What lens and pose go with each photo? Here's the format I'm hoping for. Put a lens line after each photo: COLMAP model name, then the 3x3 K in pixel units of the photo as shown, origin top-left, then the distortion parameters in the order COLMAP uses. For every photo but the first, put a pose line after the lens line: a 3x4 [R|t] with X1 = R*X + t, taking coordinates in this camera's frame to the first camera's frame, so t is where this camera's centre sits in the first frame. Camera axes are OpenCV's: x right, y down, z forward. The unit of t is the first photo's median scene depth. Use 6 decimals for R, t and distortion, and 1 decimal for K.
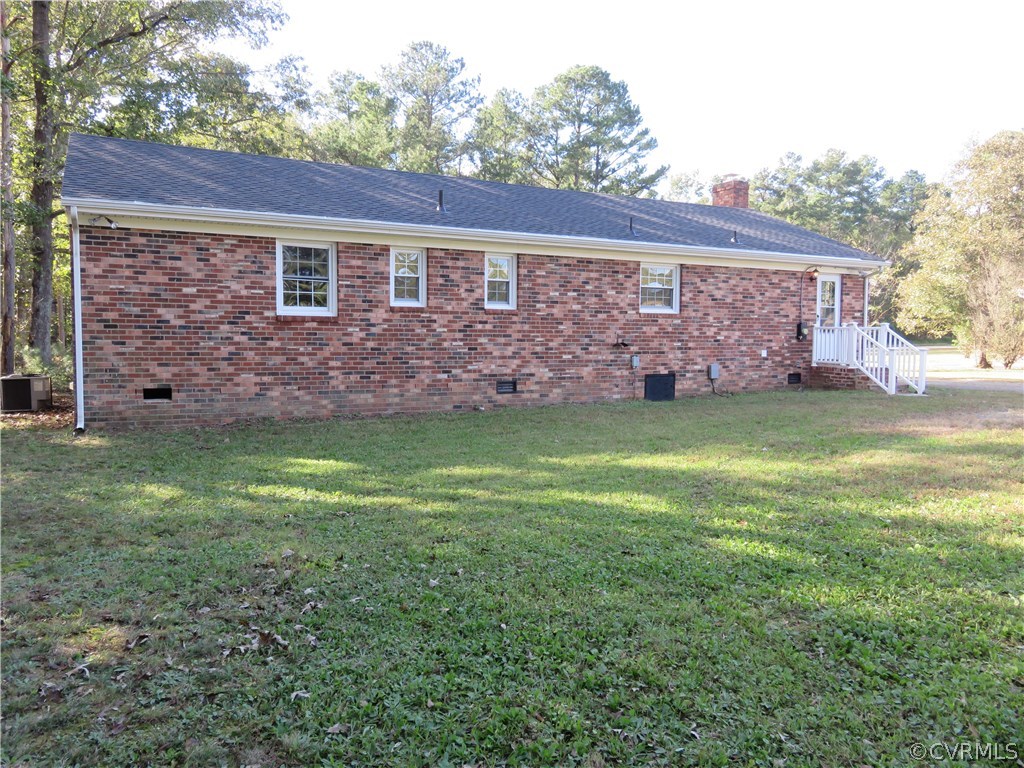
lens RADIAL K [[764.0, 0, 513.2], [0, 764.0, 383.8], [0, 0, 1]] dist [0.007321, -0.008071]
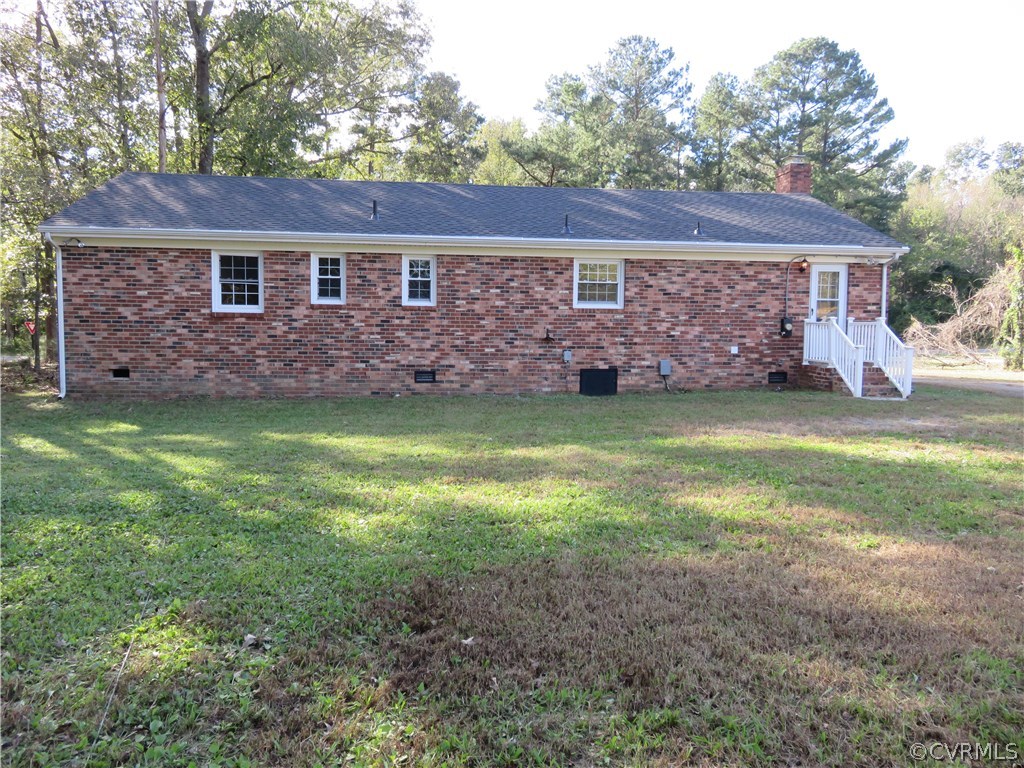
lens RADIAL K [[764.0, 0, 516.7], [0, 764.0, 384.5], [0, 0, 1]] dist [0.007321, -0.008071]
pose [[0.932360, 0.031152, -0.360186, 0.494652], [-0.027579, 0.999506, 0.015055, -0.004692], [0.360478, -0.004103, 0.932759, 0.025051]]
